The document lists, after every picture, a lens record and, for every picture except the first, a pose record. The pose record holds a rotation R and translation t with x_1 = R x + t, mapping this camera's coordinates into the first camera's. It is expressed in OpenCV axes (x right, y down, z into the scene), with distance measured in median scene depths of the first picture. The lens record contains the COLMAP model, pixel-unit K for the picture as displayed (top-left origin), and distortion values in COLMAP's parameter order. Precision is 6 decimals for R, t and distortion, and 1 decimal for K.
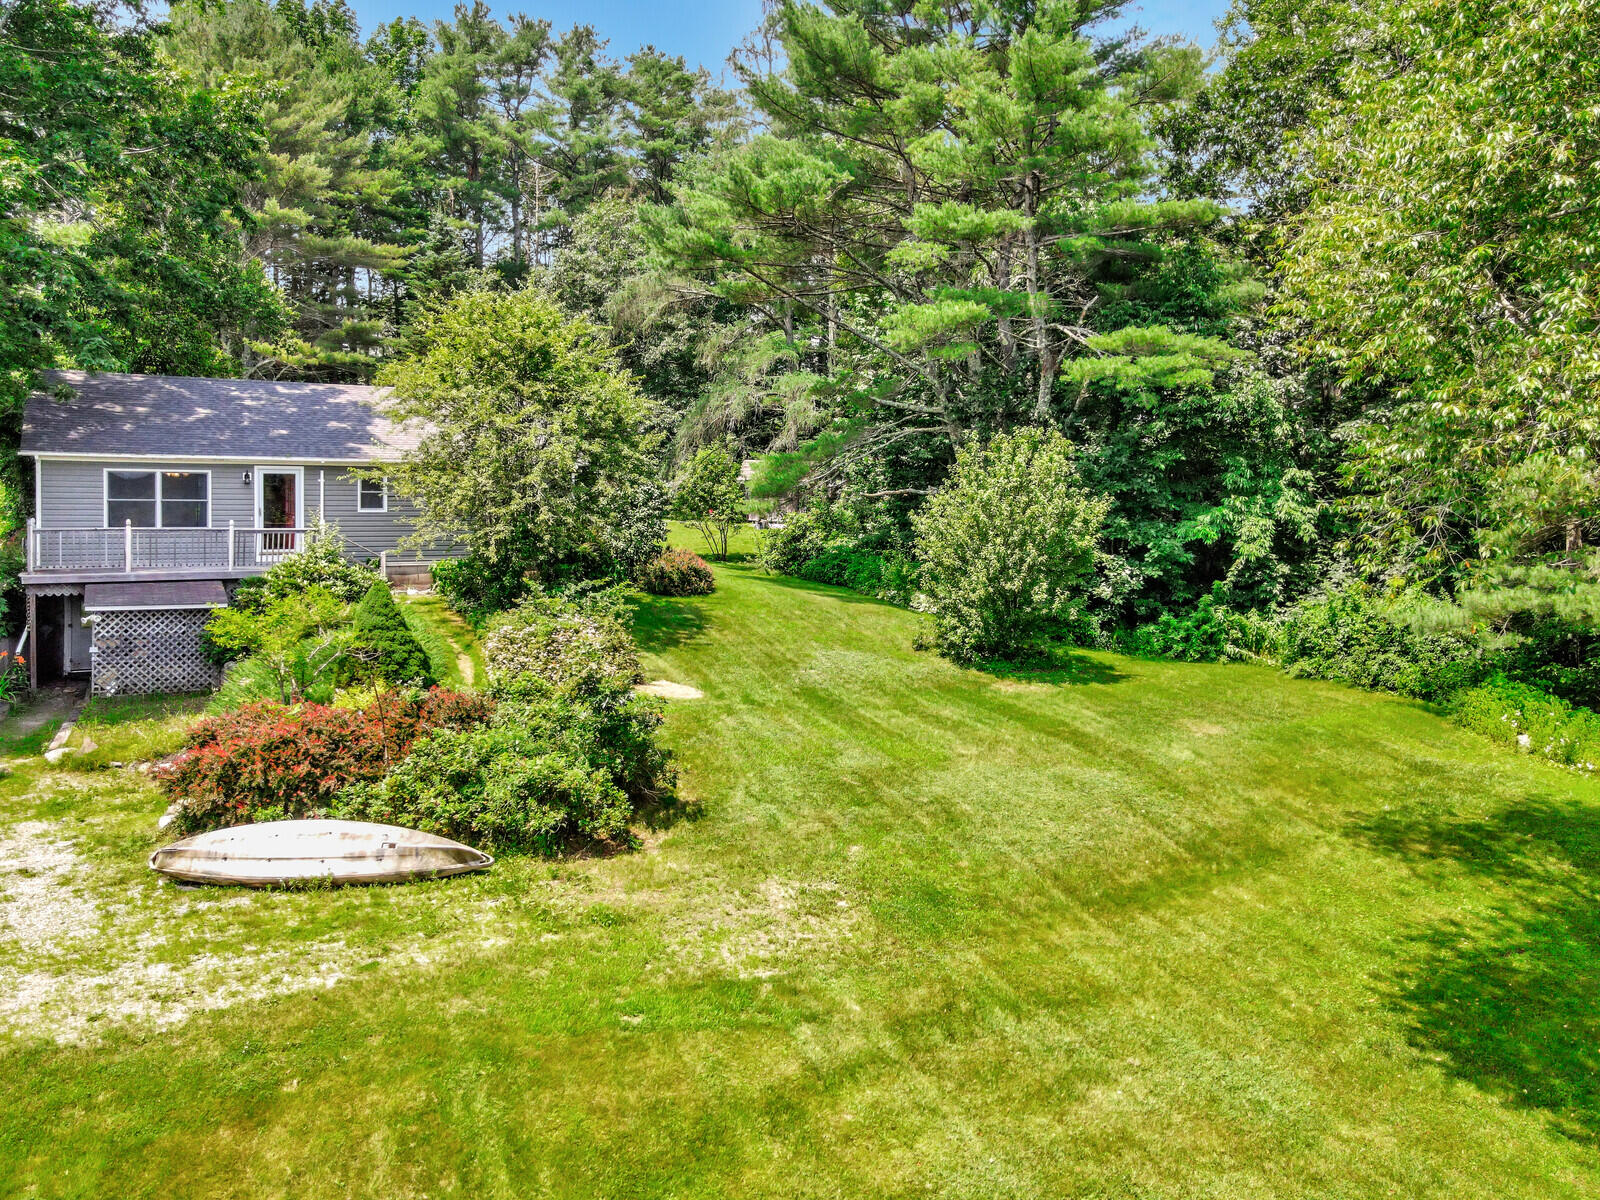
lens RADIAL K [[1194.1, 0, 803.2], [0, 1194.1, 528.4], [0, 0, 1]] dist [0.000413, 0.021526]
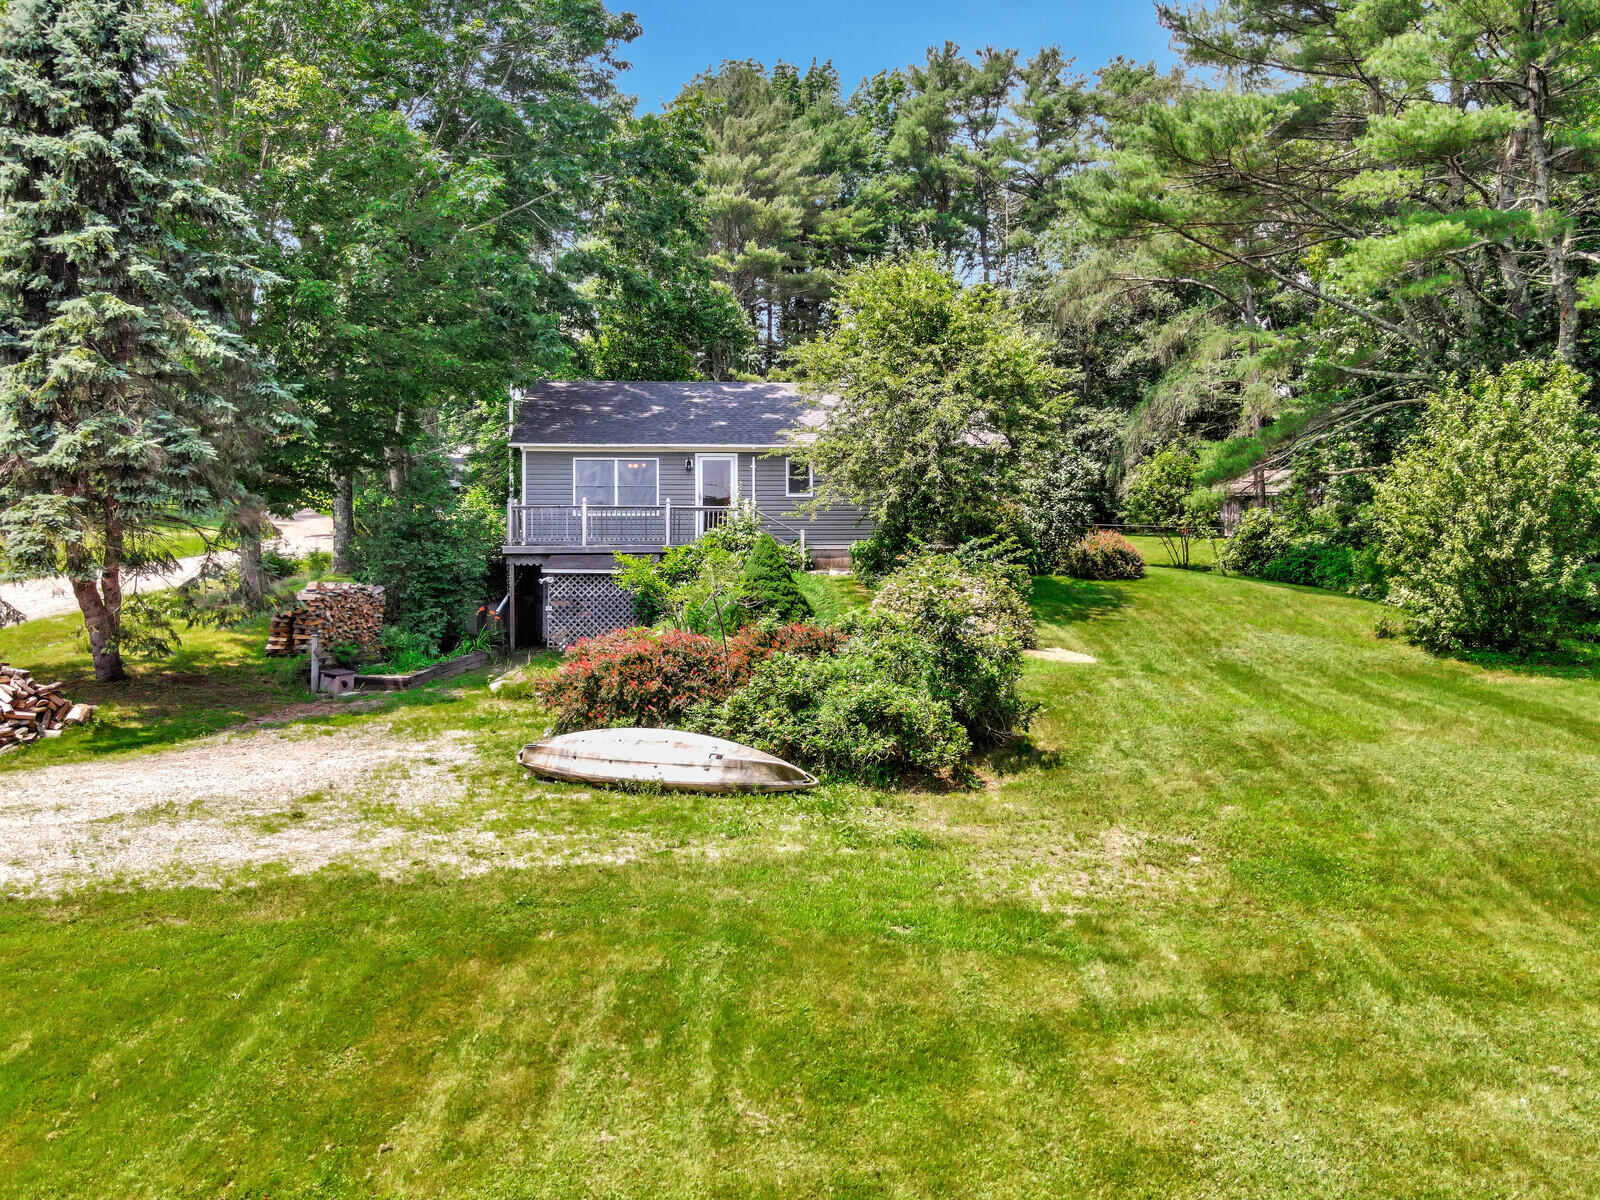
lens RADIAL K [[1194.1, 0, 815.4], [0, 1194.1, 534.7], [0, 0, 1]] dist [0.000413, 0.021526]
pose [[0.918928, -0.014905, -0.394144, 0.094089], [0.000441, 0.999324, -0.036762, 0.090479], [0.394425, 0.033607, 0.918313, 0.088464]]
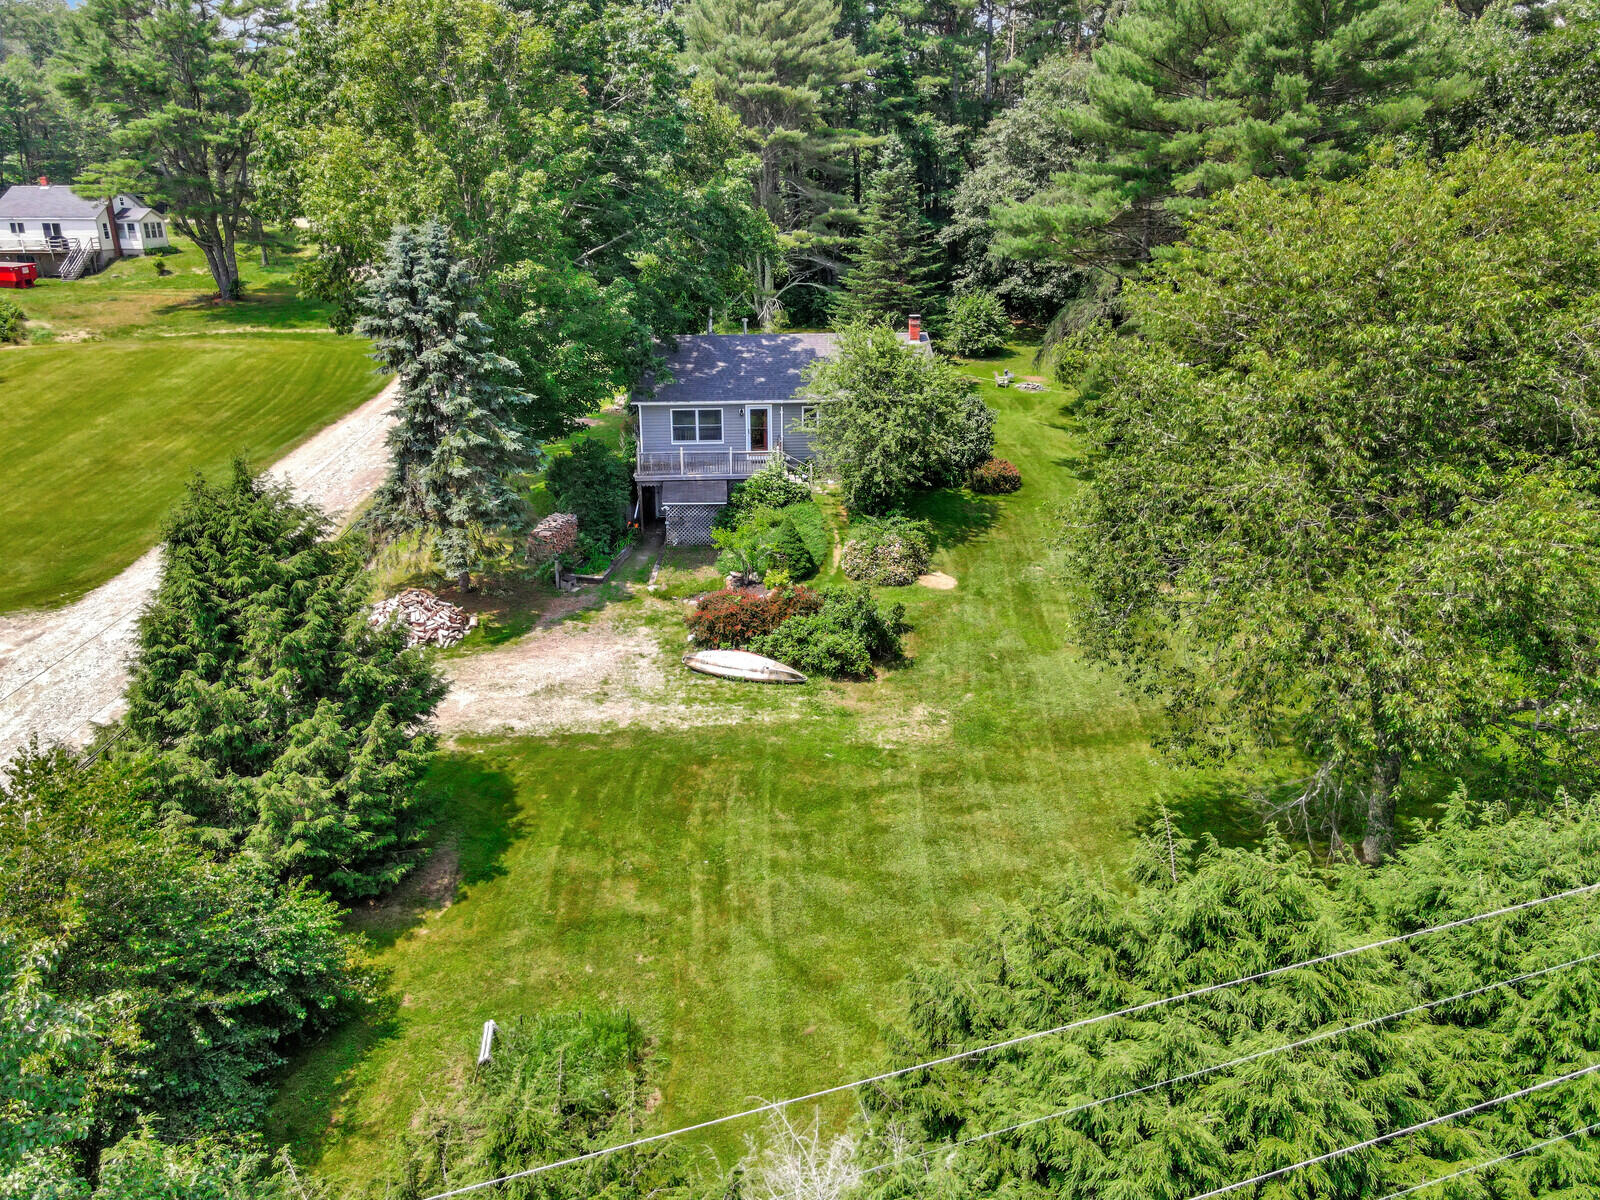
lens RADIAL K [[1194.1, 0, 807.5], [0, 1194.1, 596.0], [0, 0, 1]] dist [0.000413, 0.021526]
pose [[0.904823, 0.130099, -0.405424, 0.534289], [-0.001143, 0.952915, 0.303236, -0.469507], [0.425785, -0.273912, 0.862368, -0.784593]]
